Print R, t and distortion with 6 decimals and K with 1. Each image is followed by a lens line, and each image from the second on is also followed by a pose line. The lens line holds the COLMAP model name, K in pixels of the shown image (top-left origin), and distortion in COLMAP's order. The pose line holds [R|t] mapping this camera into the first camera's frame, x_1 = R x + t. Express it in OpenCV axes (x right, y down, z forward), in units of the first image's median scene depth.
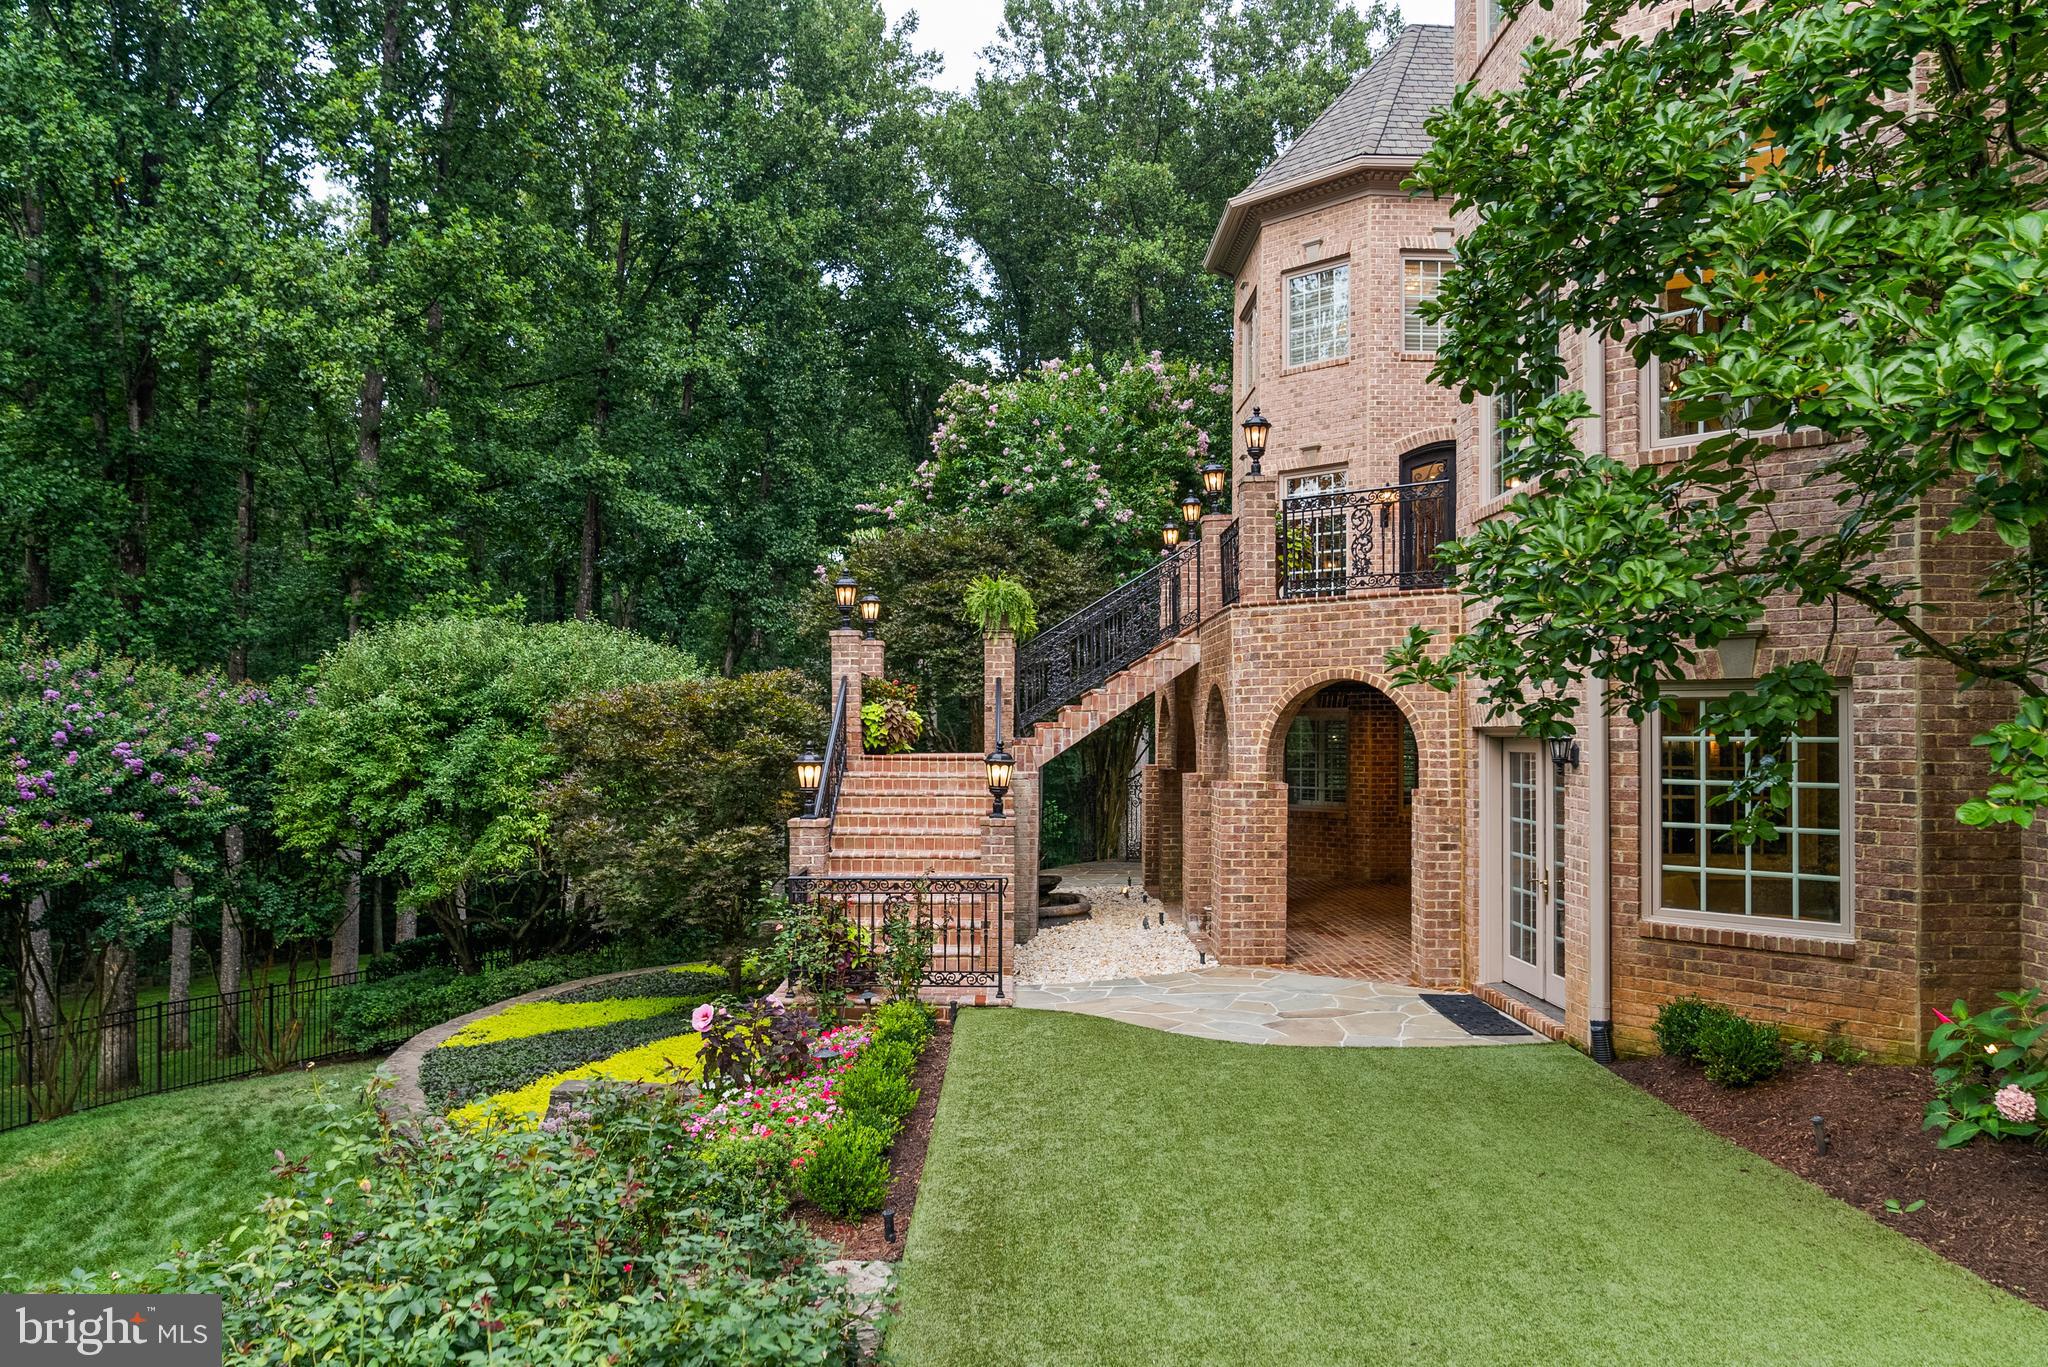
lens RADIAL K [[1407.1, 0, 1021.4], [0, 1407.1, 677.4], [0, 0, 1]] dist [-0.005538, -0.000340]
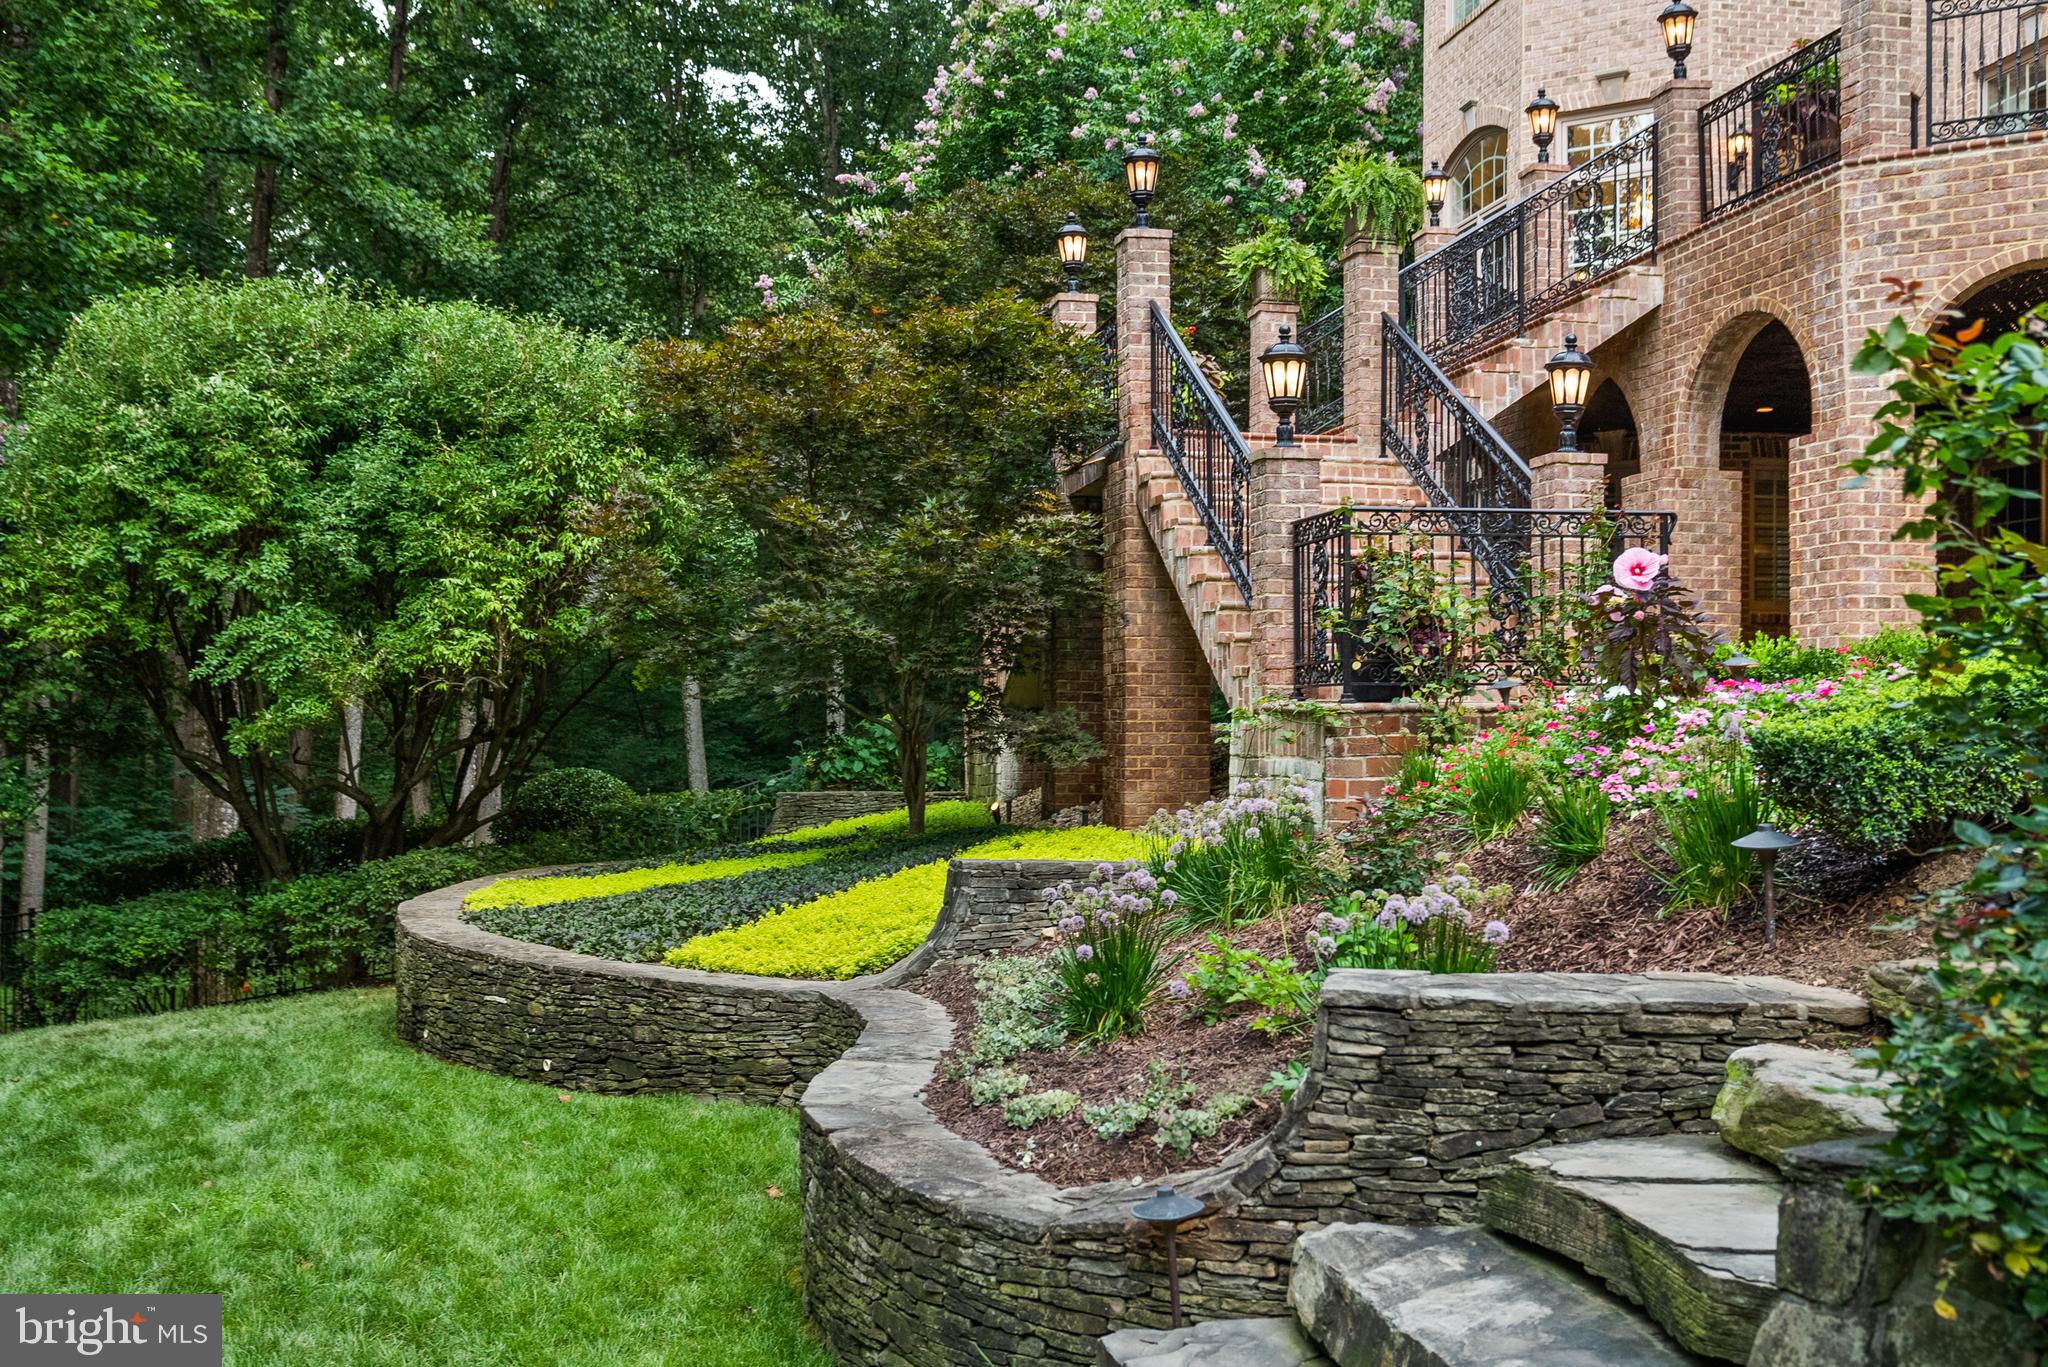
lens RADIAL K [[2043.6, 0, 1026.4], [0, 2043.6, 689.3], [0, 0, 1]] dist [0.030996, 0.000000]
pose [[0.982942, 0.000425, 0.183913, -0.281409], [-0.004895, 0.999704, 0.023851, 0.121701], [-0.183848, -0.024344, 0.982653, 0.089023]]
